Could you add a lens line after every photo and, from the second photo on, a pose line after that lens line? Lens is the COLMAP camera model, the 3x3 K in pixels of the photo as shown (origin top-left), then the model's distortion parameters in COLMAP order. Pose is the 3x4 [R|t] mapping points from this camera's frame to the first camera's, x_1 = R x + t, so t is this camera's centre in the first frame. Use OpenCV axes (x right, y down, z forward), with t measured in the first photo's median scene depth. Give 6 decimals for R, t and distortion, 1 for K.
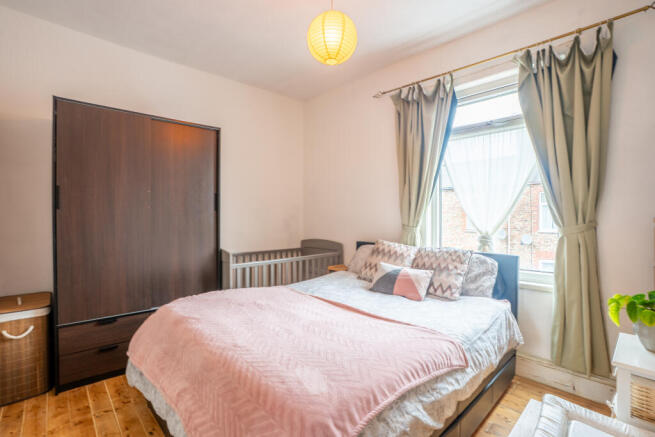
lens RADIAL K [[304.6, 0, 323.9], [0, 304.6, 216.3], [0, 0, 1]] dist [-0.057388, 0.024738]
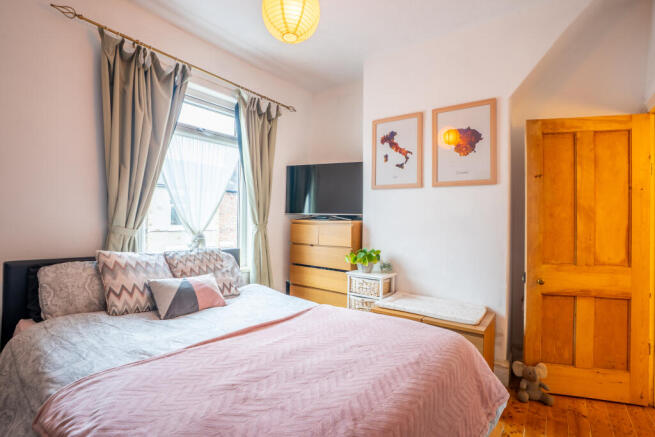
lens RADIAL K [[304.6, 0, 323.9], [0, 304.6, 216.3], [0, 0, 1]] dist [-0.057388, 0.024738]
pose [[-0.143347, 0.006248, 0.989653, -0.586694], [-0.018378, 0.999791, -0.008974, 0.000392], [-0.989502, -0.019474, -0.143202, 0.716463]]
